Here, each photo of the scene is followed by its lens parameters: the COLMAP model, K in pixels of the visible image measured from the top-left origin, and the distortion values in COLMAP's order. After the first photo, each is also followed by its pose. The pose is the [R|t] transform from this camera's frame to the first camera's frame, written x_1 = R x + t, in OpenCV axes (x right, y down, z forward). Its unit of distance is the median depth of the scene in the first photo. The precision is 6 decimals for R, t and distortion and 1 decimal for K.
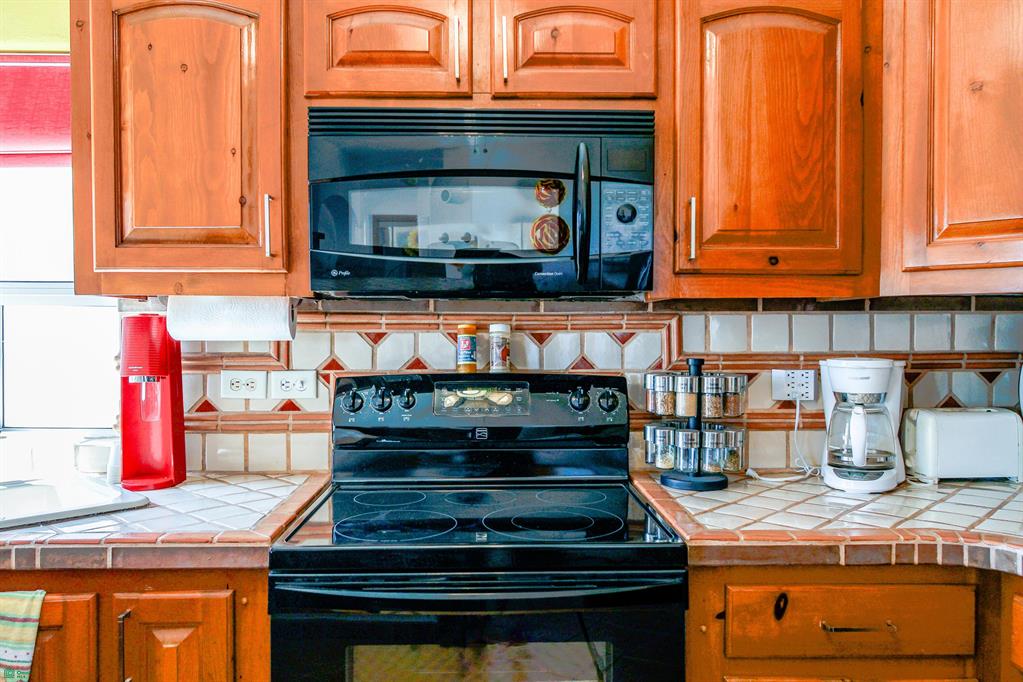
lens RADIAL K [[766.5, 0, 518.5], [0, 766.5, 339.7], [0, 0, 1]] dist [0.004745, -0.004859]
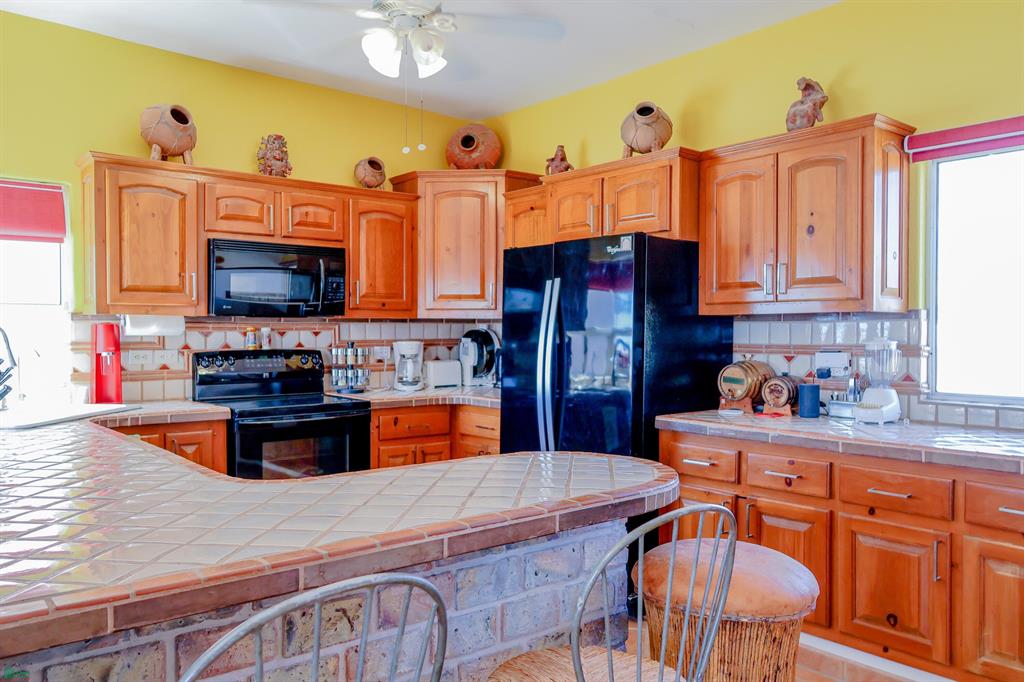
lens RADIAL K [[767.3, 0, 513.0], [0, 767.3, 342.6], [0, 0, 1]] dist [0.004745, -0.004859]
pose [[0.789804, -0.009254, 0.613289, -0.885096], [0.005776, 0.999954, 0.007650, 0.010543], [-0.613332, -0.002500, 0.789821, -1.293305]]
